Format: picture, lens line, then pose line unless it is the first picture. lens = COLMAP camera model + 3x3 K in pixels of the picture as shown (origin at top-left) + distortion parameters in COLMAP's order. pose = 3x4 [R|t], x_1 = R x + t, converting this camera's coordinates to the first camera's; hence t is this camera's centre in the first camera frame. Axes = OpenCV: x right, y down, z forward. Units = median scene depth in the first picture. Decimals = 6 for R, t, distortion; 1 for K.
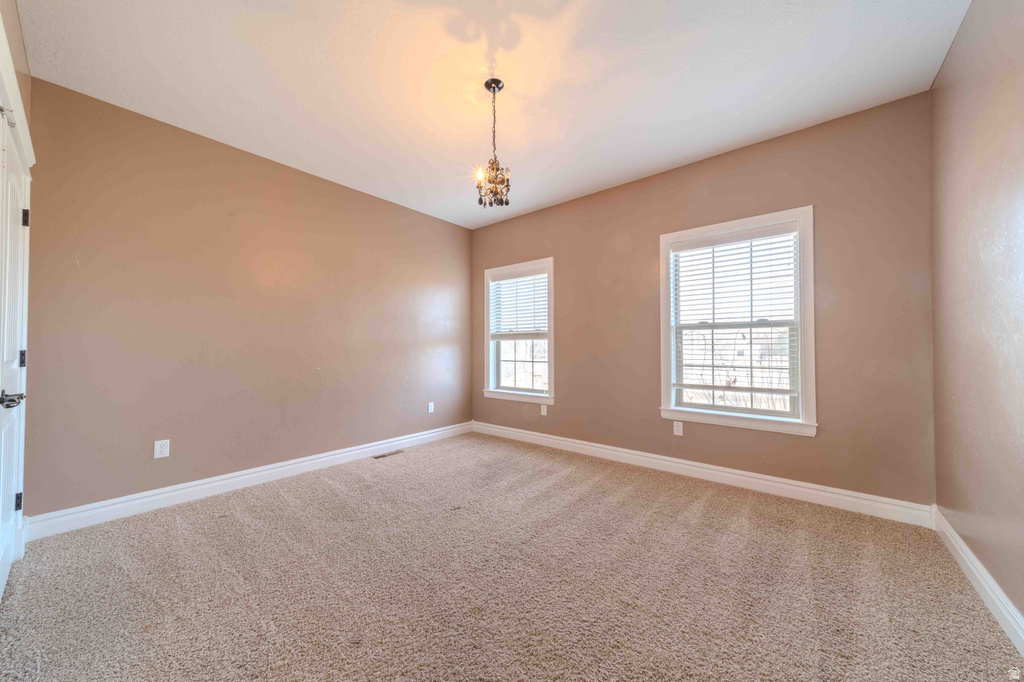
lens RADIAL K [[358.9, 0, 506.7], [0, 358.9, 342.8], [0, 0, 1]] dist [0.008207, 0.000007]
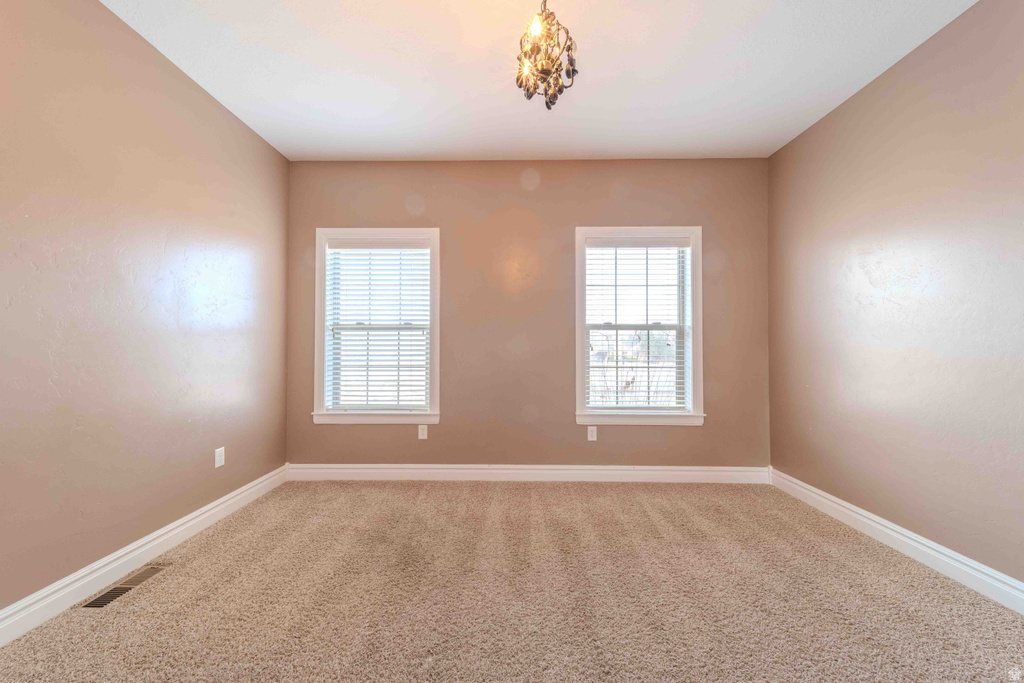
lens RADIAL K [[358.9, 0, 506.7], [0, 358.9, 343.3], [0, 0, 1]] dist [0.008207, 0.000007]
pose [[0.772972, 0.010665, 0.634351, -0.295084], [-0.012395, 0.999922, -0.001707, 0.003959], [-0.634319, -0.006543, 0.773043, 0.399045]]
